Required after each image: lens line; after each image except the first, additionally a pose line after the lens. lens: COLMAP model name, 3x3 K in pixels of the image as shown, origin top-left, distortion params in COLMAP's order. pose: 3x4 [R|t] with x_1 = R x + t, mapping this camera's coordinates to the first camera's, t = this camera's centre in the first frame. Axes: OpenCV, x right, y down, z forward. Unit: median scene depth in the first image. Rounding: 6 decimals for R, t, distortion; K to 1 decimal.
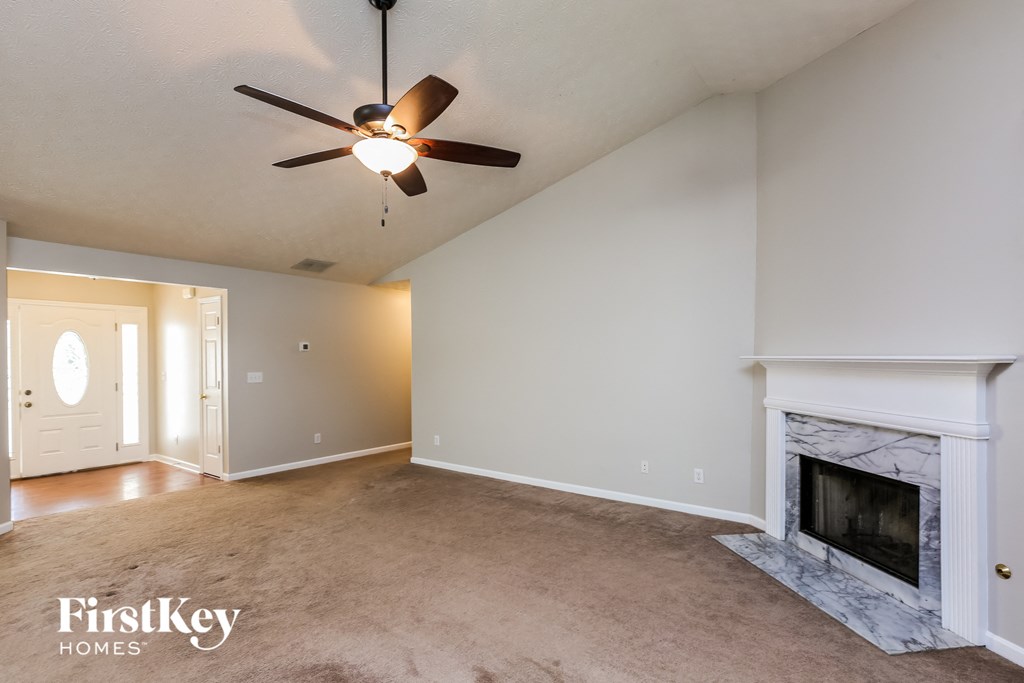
lens RADIAL K [[495.9, 0, 501.9], [0, 495.9, 341.9], [0, 0, 1]] dist [0.000858, 0.000173]
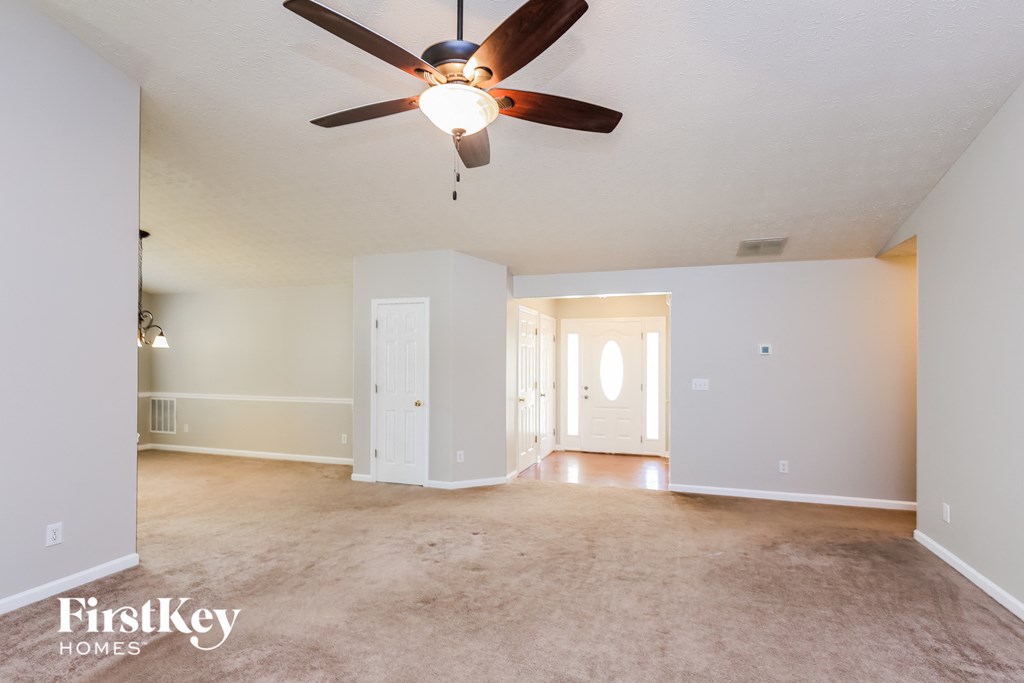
lens RADIAL K [[495.9, 0, 501.9], [0, 495.9, 341.9], [0, 0, 1]] dist [0.000858, 0.000173]
pose [[0.337463, -0.034759, -0.940697, 0.309418], [0.023685, 0.999315, -0.028428, 0.014874], [0.941041, -0.012687, 0.338055, 0.460177]]
